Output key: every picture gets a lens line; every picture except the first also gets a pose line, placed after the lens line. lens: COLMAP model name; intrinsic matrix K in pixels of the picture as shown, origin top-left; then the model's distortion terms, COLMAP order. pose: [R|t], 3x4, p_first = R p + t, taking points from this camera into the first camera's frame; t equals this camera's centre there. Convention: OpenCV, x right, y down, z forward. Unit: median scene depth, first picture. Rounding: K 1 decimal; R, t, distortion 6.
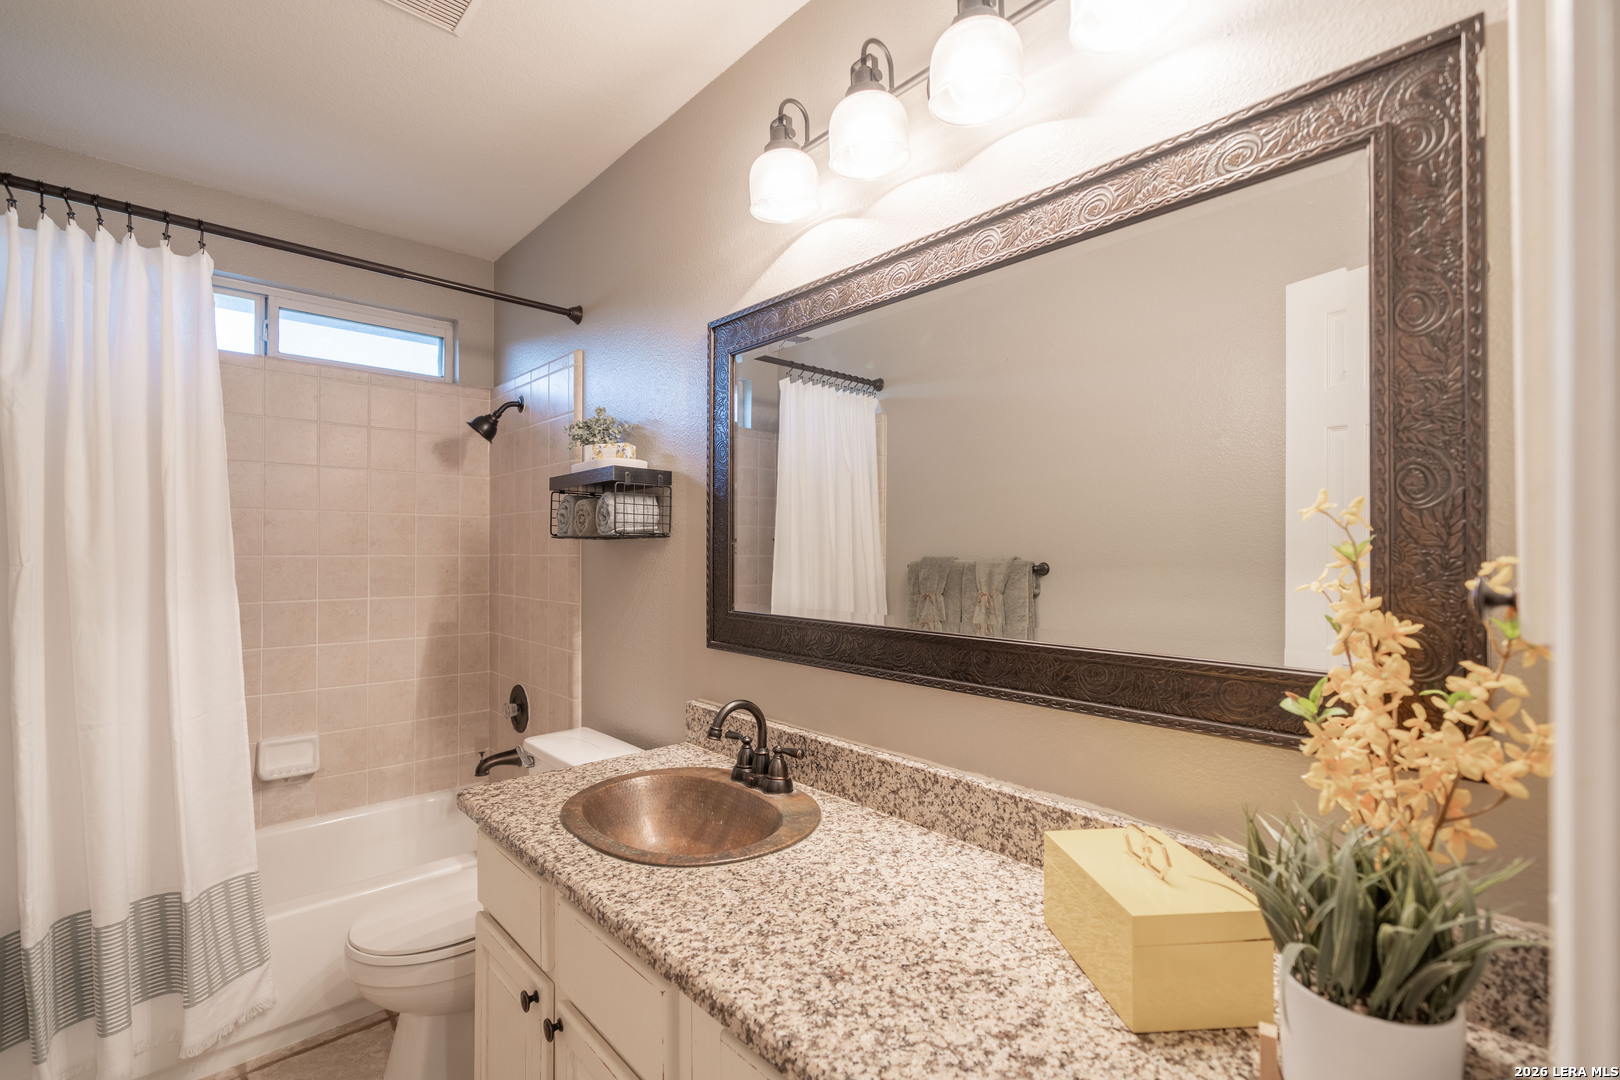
lens RADIAL K [[746.4, 0, 802.9], [0, 746.4, 552.1], [0, 0, 1]] dist [0.002070, -0.000043]
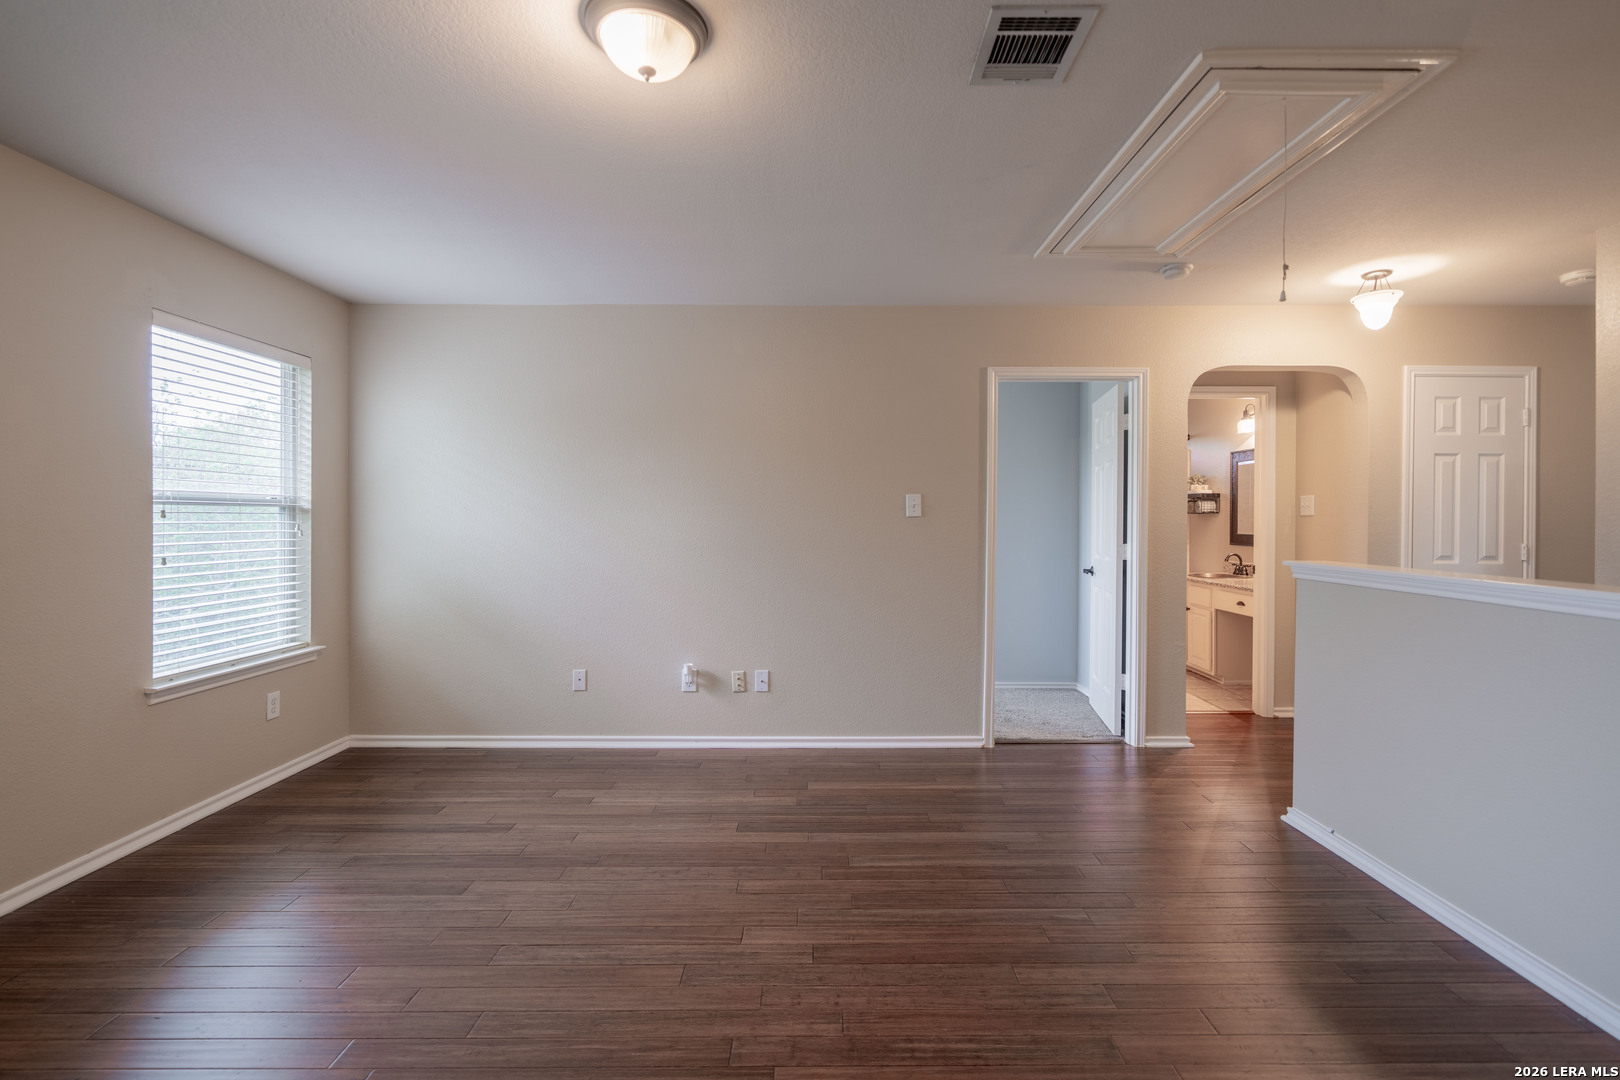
lens RADIAL K [[746.4, 0, 811.0], [0, 746.4, 539.3], [0, 0, 1]] dist [0.002070, -0.000043]
pose [[0.738765, 0.011279, -0.673868, 0.792136], [-0.003037, 0.999906, 0.013407, 0.063224], [0.673956, -0.007858, 0.738730, -2.948755]]
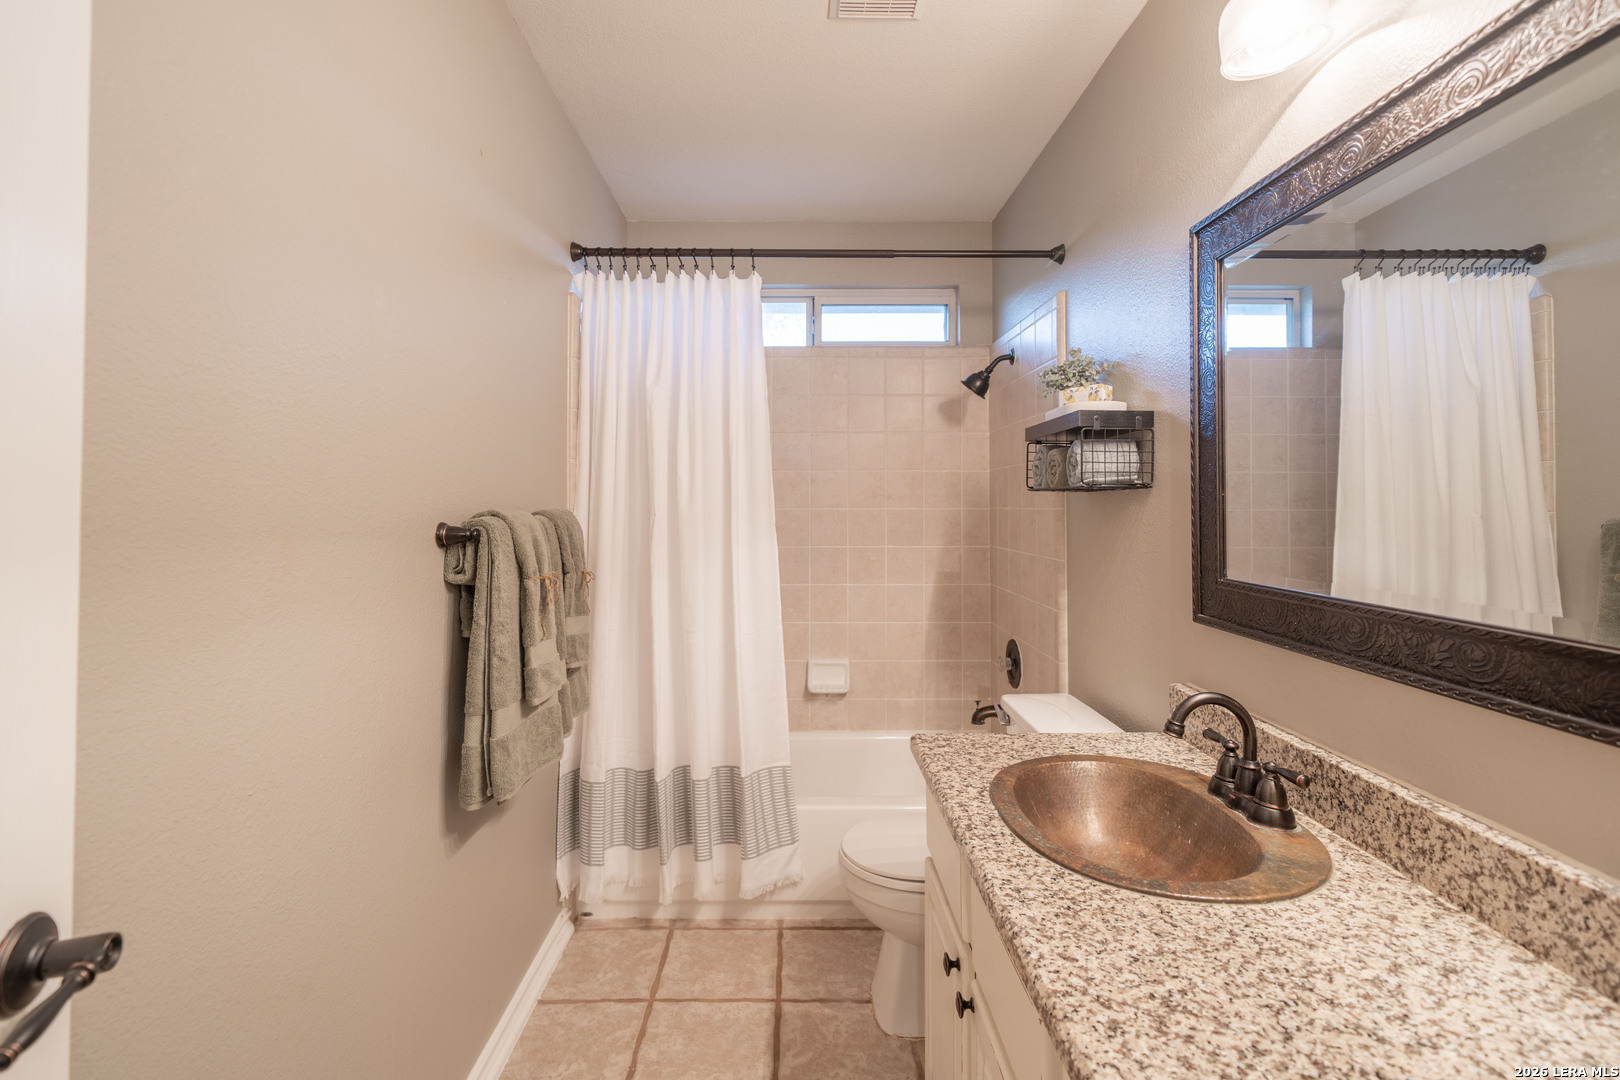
lens RADIAL K [[746.4, 0, 778.9], [0, 746.4, 492.6], [0, 0, 1]] dist [0.002070, -0.000043]
pose [[0.733718, -0.012124, -0.679346, 0.097899], [0.000597, 0.999852, -0.017199, -0.000045], [0.679454, 0.012214, 0.733617, 0.087744]]
